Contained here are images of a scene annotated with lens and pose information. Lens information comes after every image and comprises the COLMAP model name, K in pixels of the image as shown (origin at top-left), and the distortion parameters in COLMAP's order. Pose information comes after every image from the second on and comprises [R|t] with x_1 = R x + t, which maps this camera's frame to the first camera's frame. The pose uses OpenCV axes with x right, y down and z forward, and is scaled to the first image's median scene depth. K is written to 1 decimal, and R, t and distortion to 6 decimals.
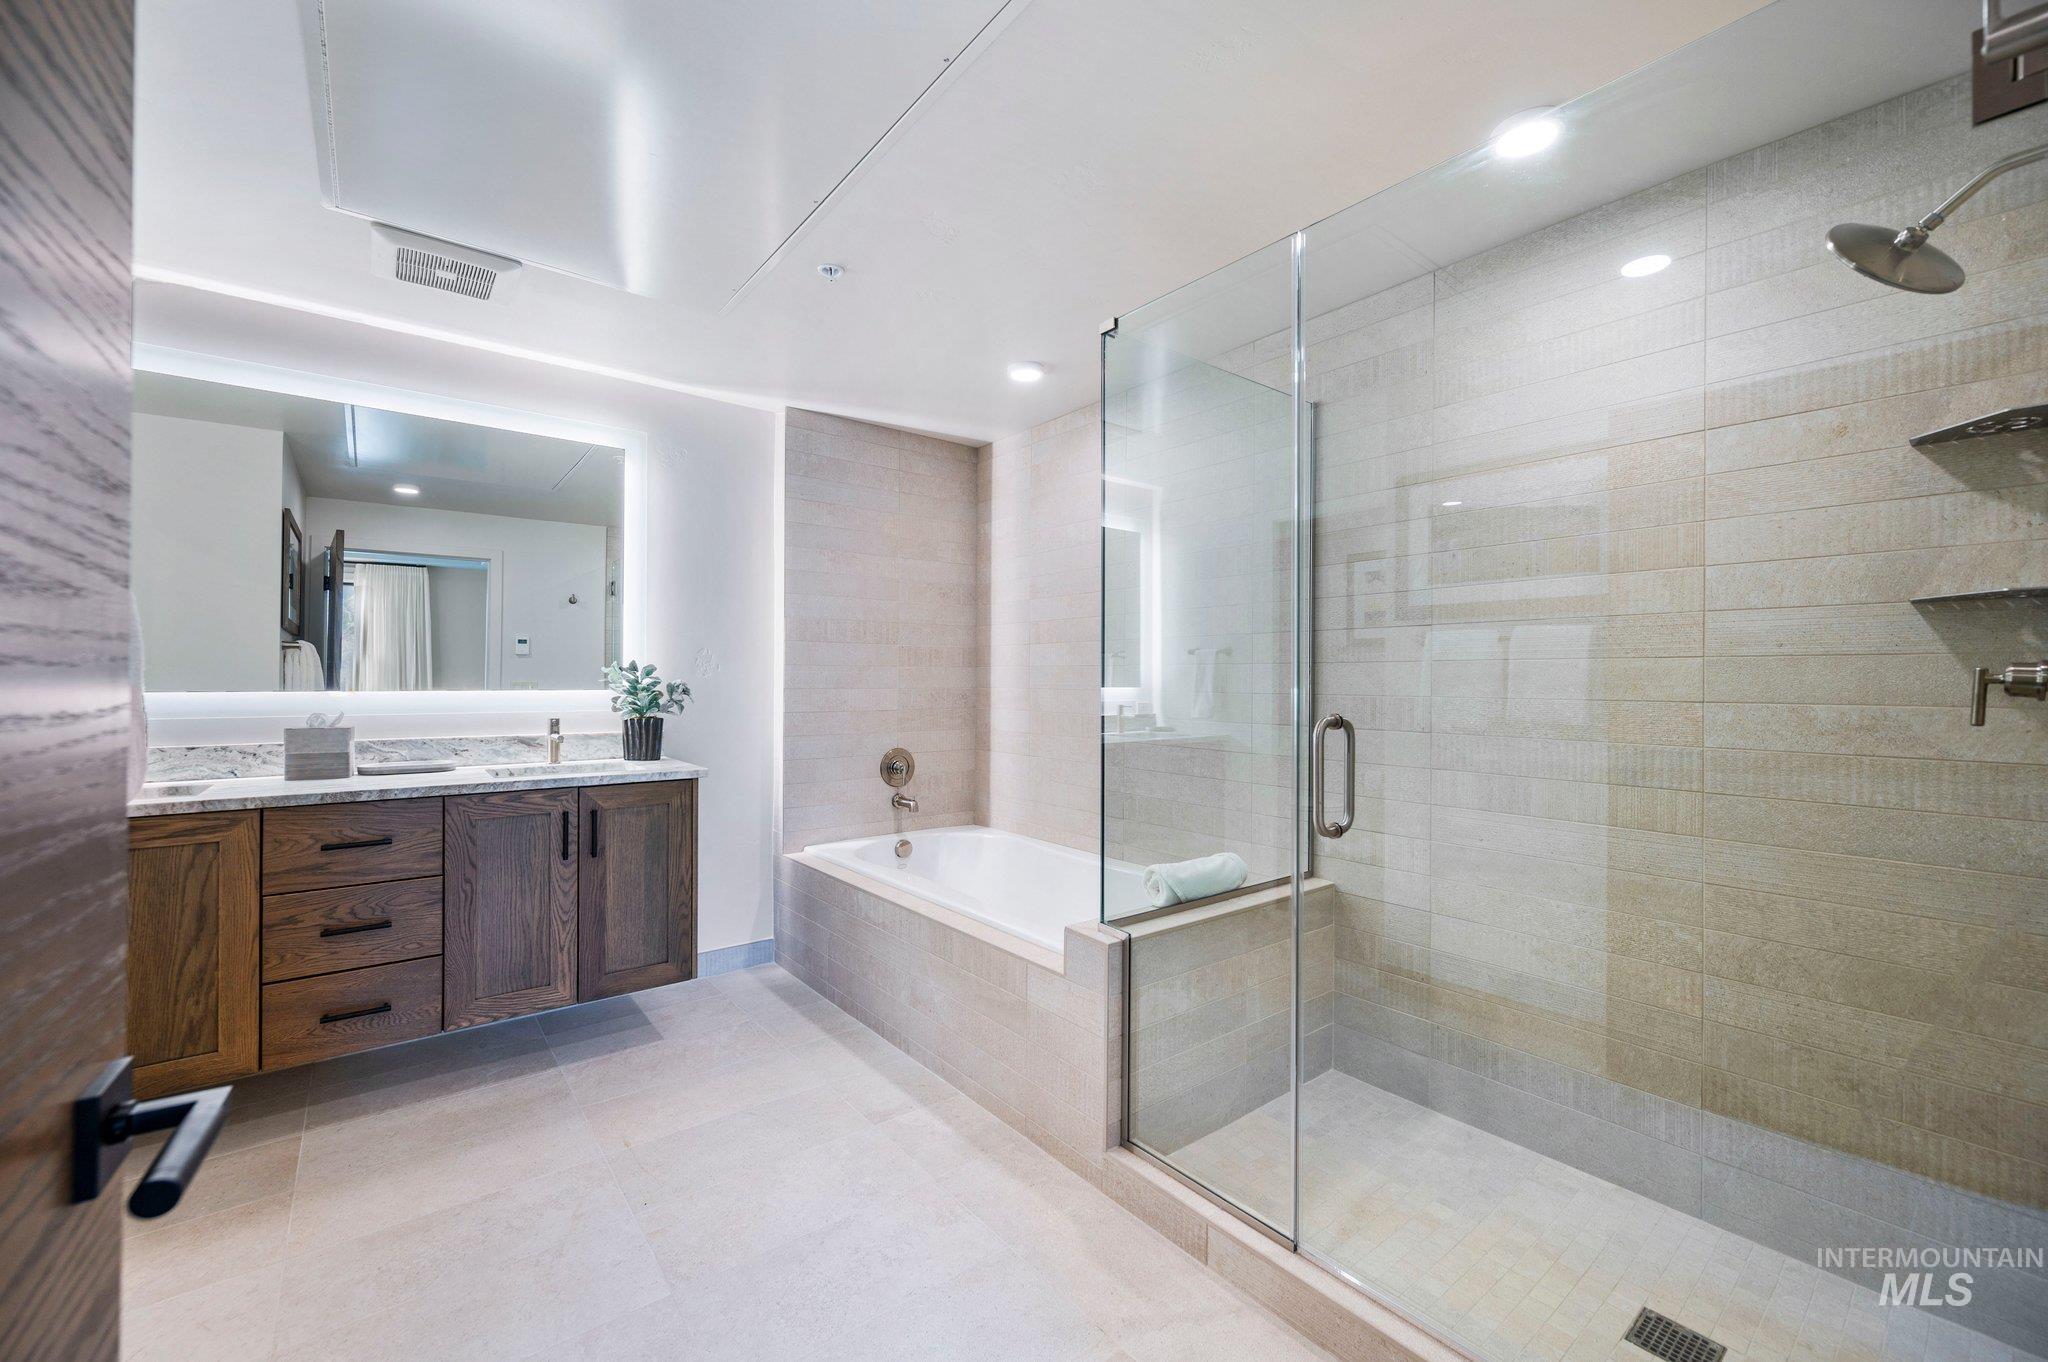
lens RADIAL K [[805.5, 0, 1028.1], [0, 805.5, 681.8], [0, 0, 1]] dist [0.000190, 0.000049]
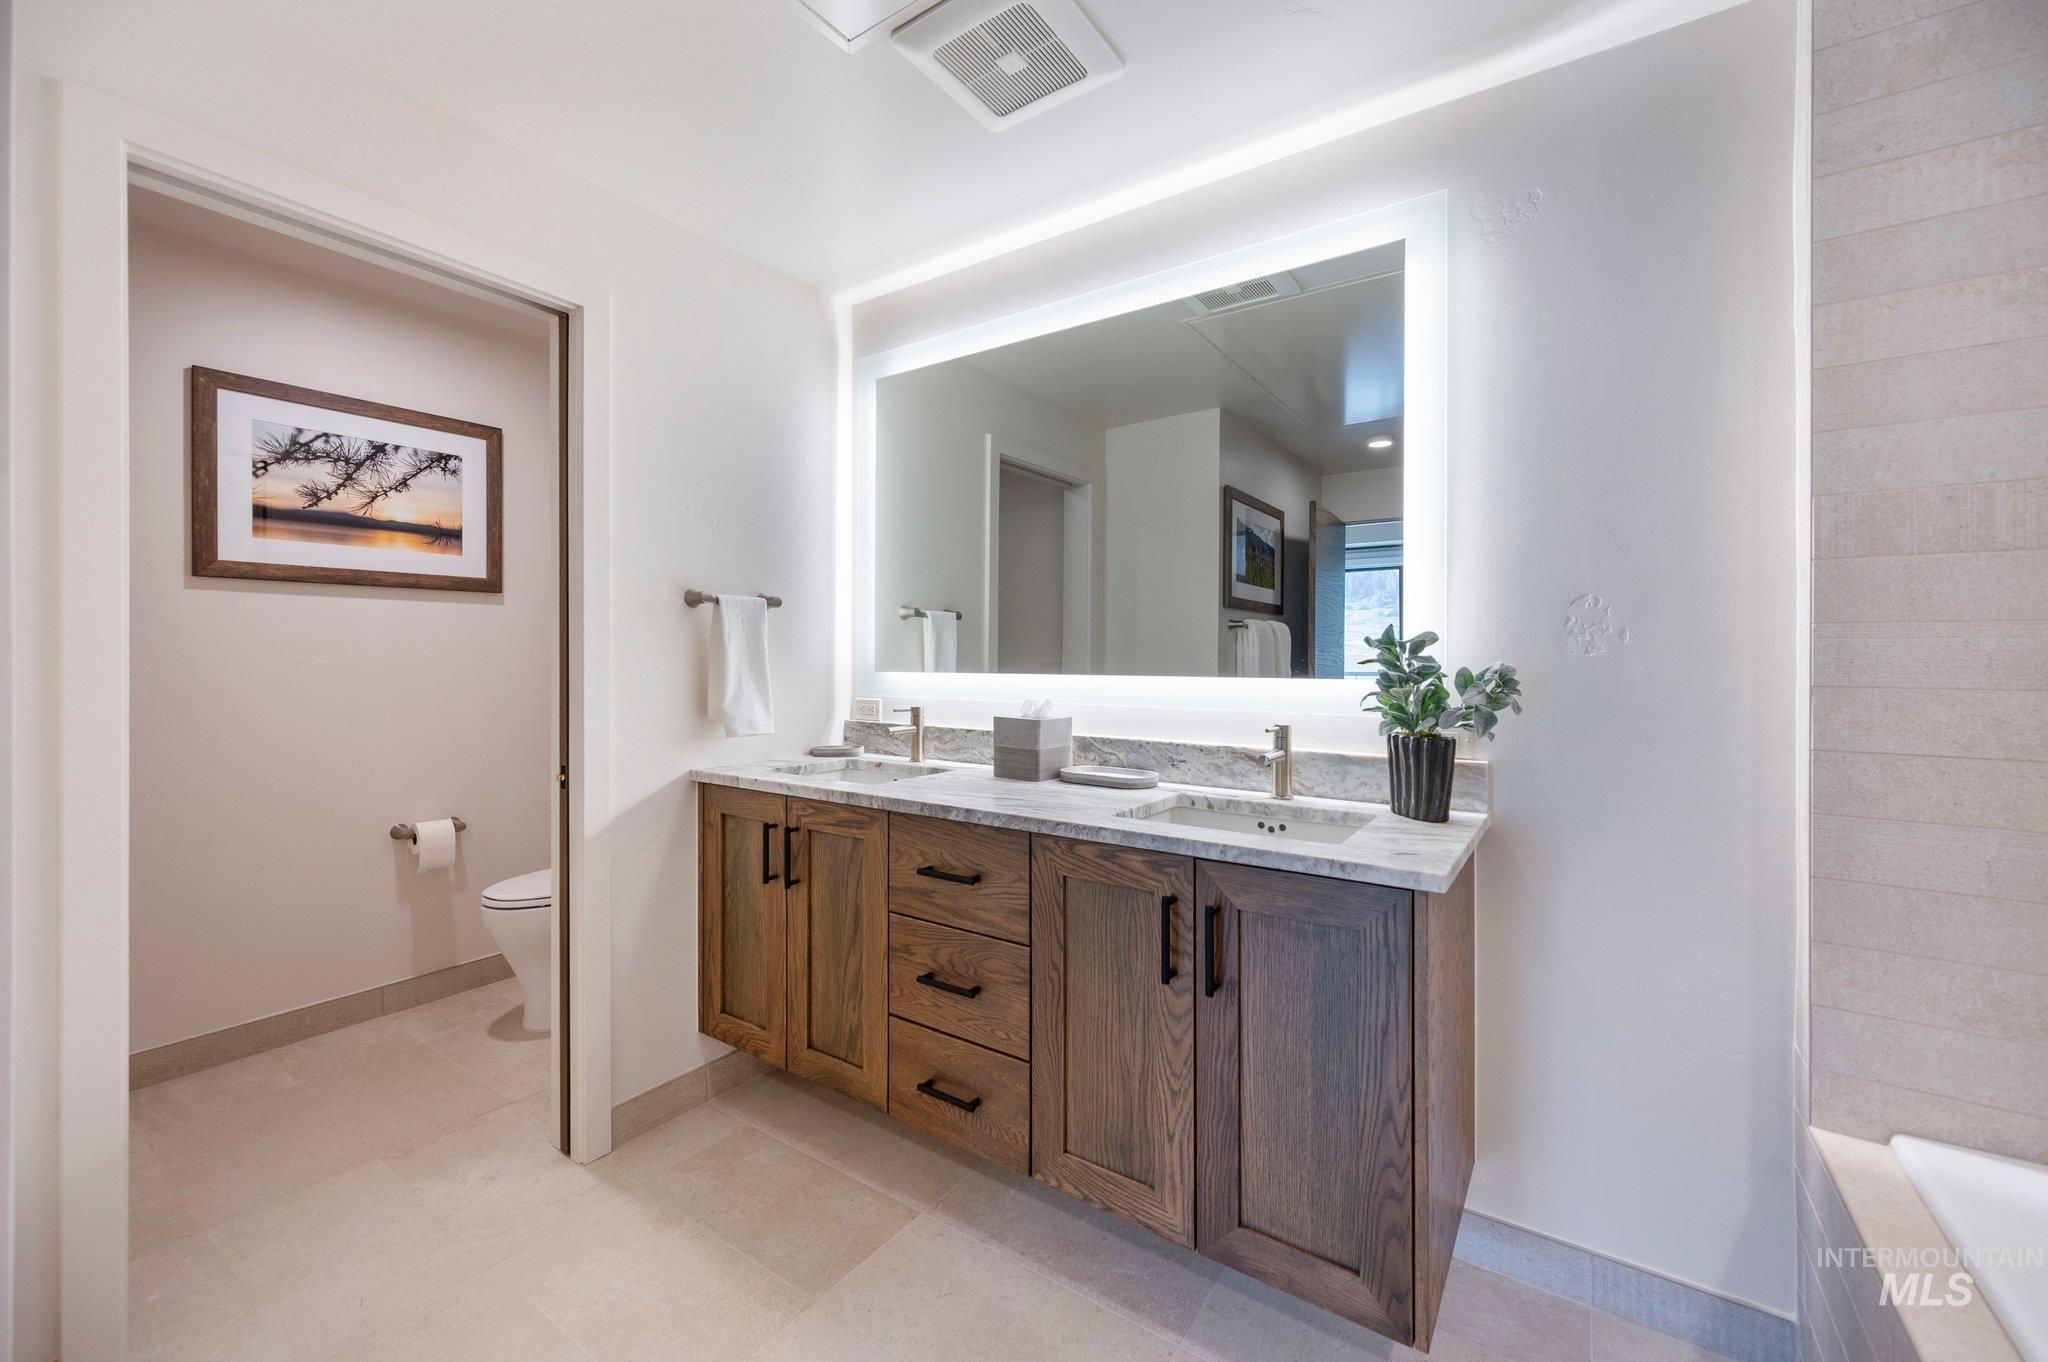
lens RADIAL K [[827.0, 0, 992.7], [0, 827.0, 656.0], [0, 0, 1]] dist [0.001645, 0.000144]
pose [[0.287690, -0.005279, -0.957709, -0.057072], [-0.003828, 0.999970, -0.006661, -0.002024], [0.957716, 0.005582, 0.287661, 0.717516]]
